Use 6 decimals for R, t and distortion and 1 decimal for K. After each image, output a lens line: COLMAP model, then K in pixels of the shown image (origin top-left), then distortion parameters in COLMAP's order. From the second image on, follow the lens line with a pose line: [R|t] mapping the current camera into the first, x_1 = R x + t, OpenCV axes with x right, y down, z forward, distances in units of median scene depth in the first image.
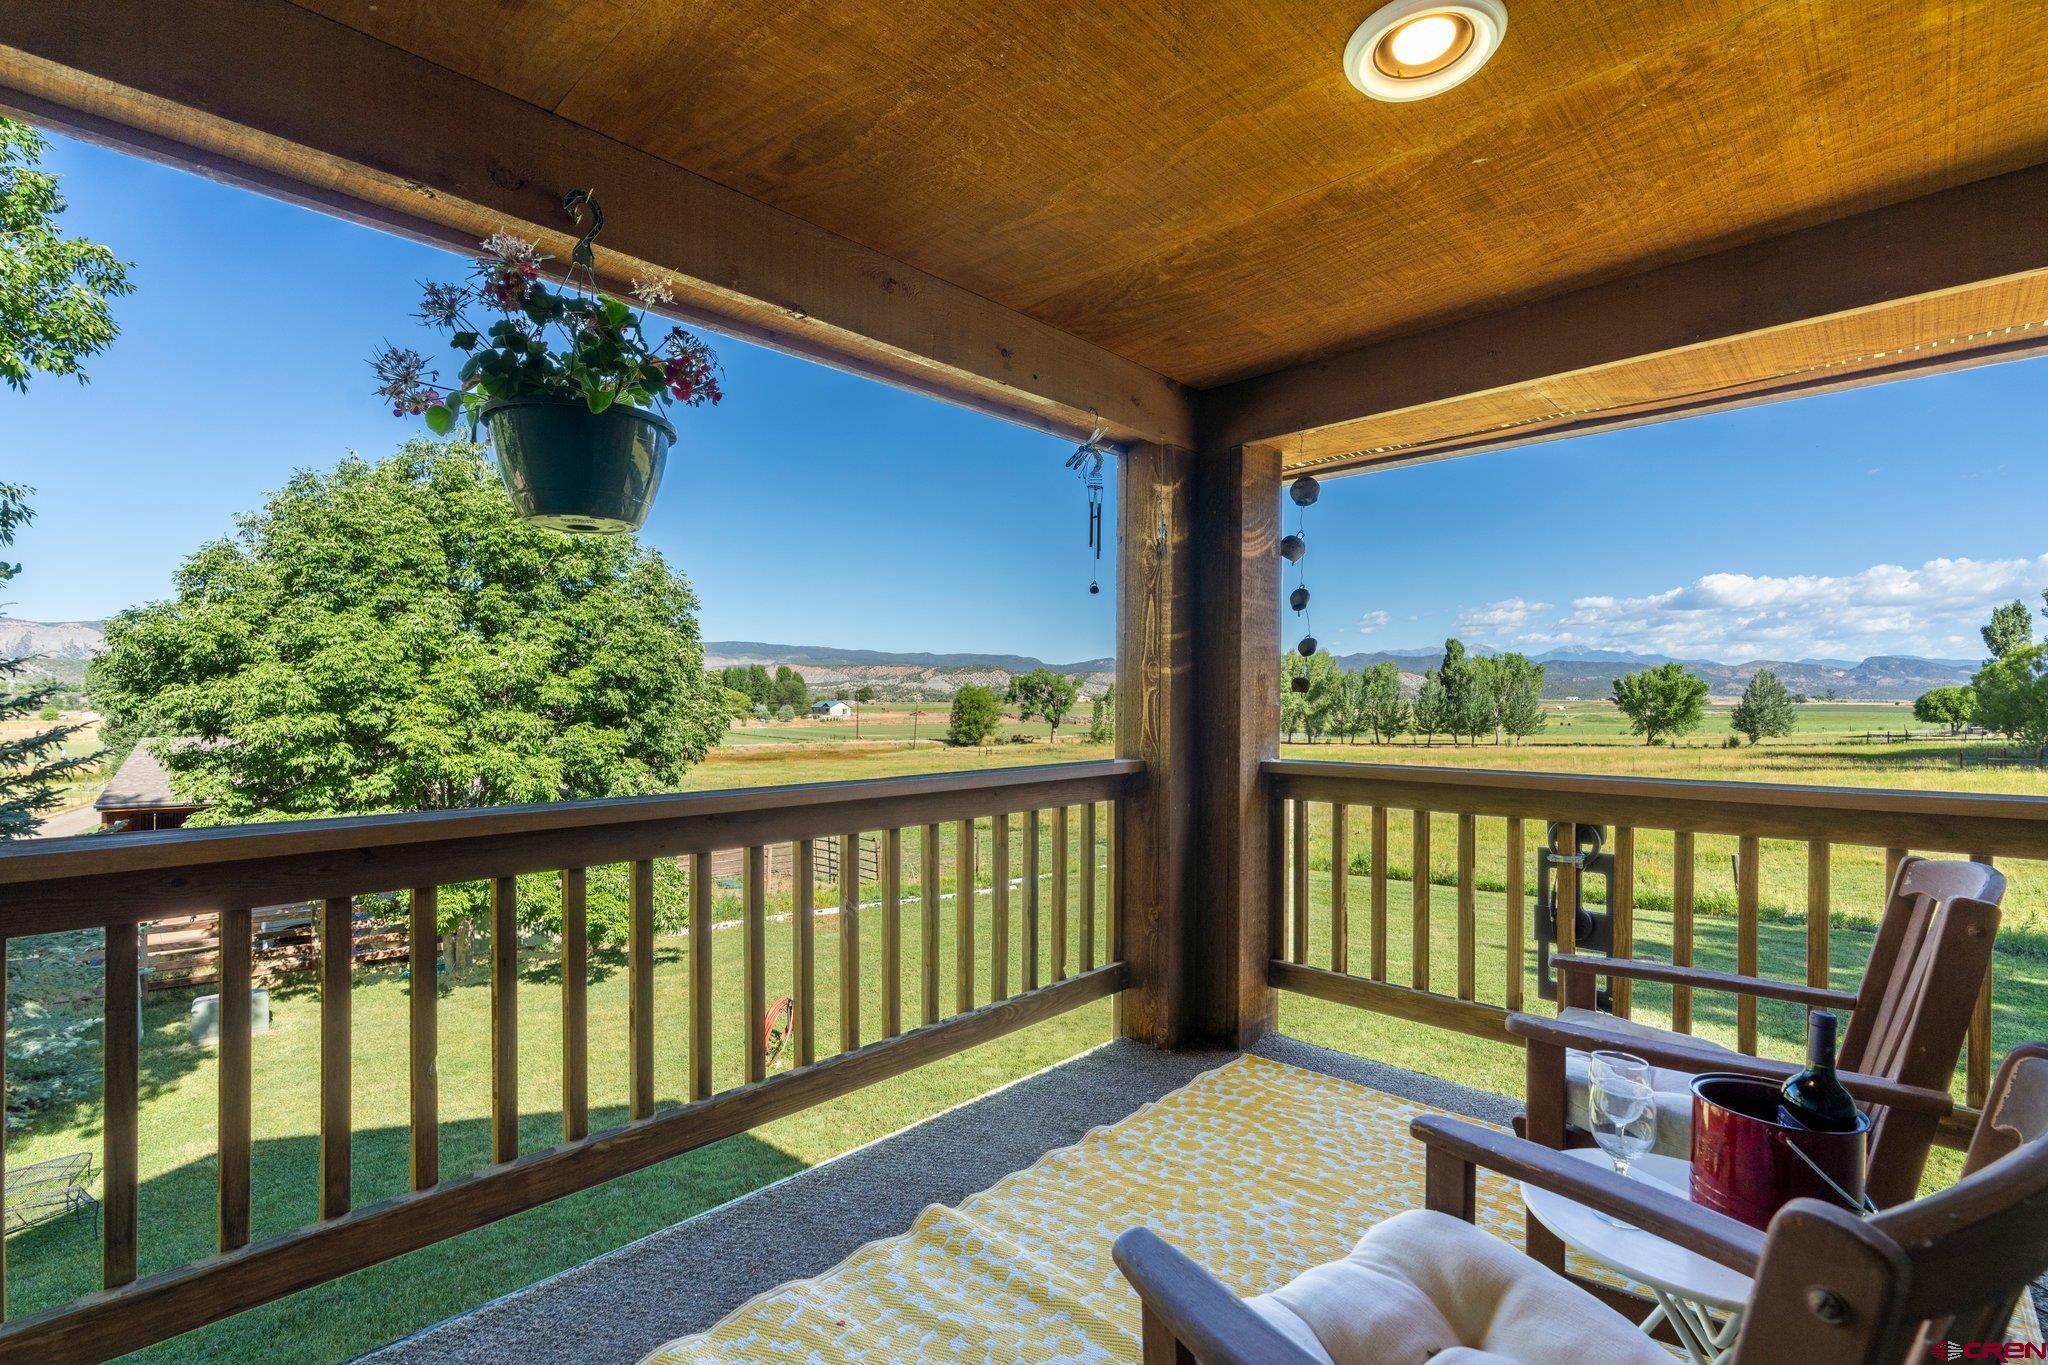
lens RADIAL K [[942.5, 0, 1015.3], [0, 942.5, 700.4], [0, 0, 1]] dist [-0.005342, 0.000174]
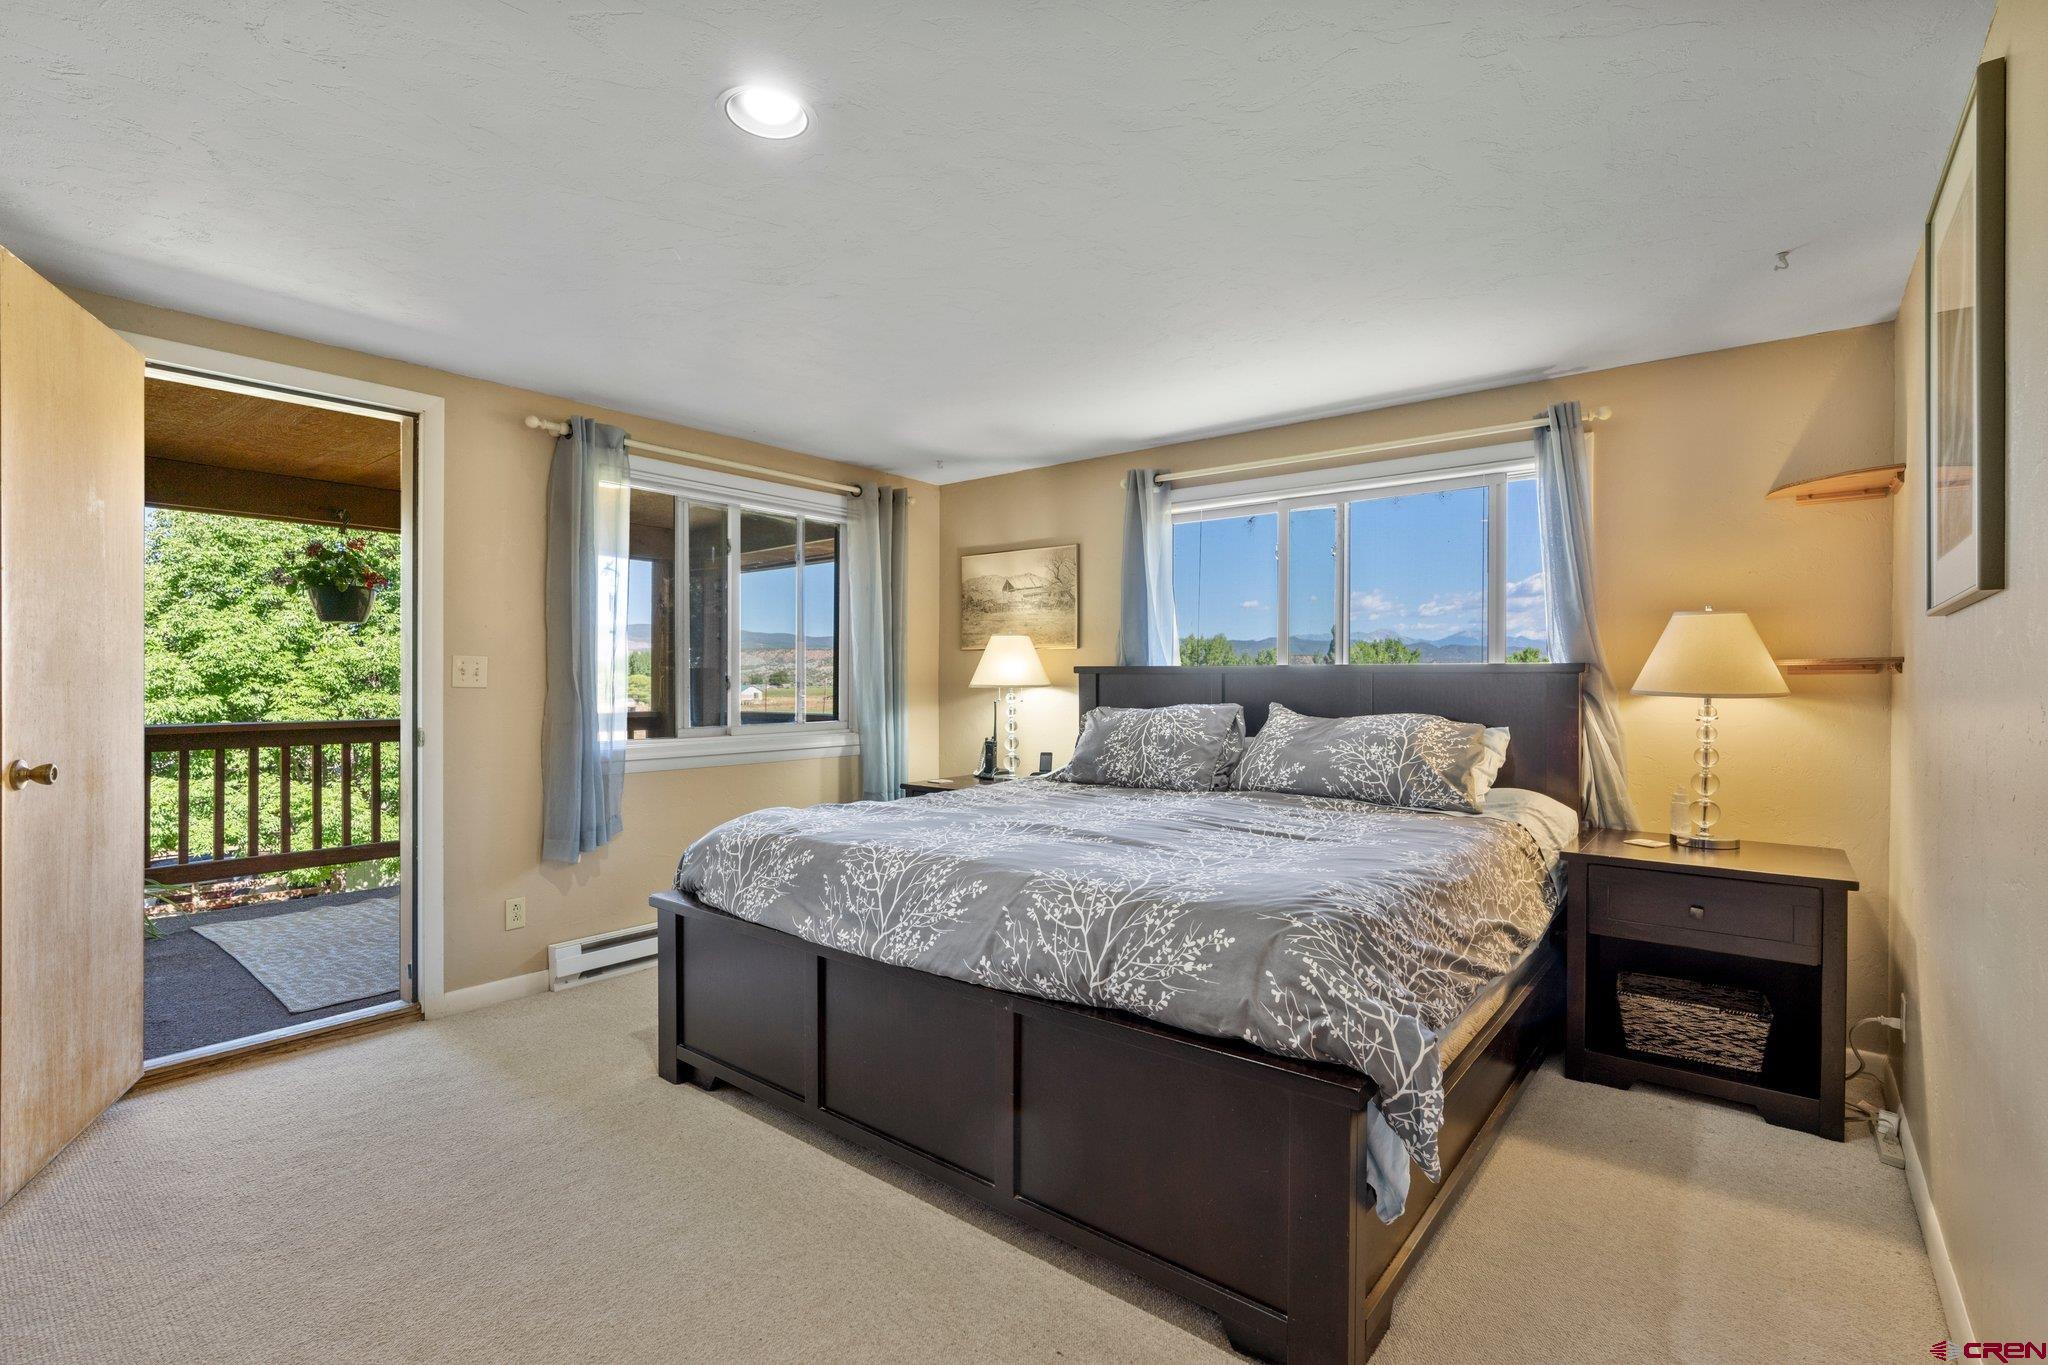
lens RADIAL K [[942.5, 0, 1025.0], [0, 942.5, 684.5], [0, 0, 1]] dist [-0.005342, 0.000174]
pose [[0.996424, -0.003056, 0.084434, 0.179915], [0.002966, 0.999995, 0.001187, 0.001301], [-0.084437, -0.000932, 0.996428, -0.251099]]
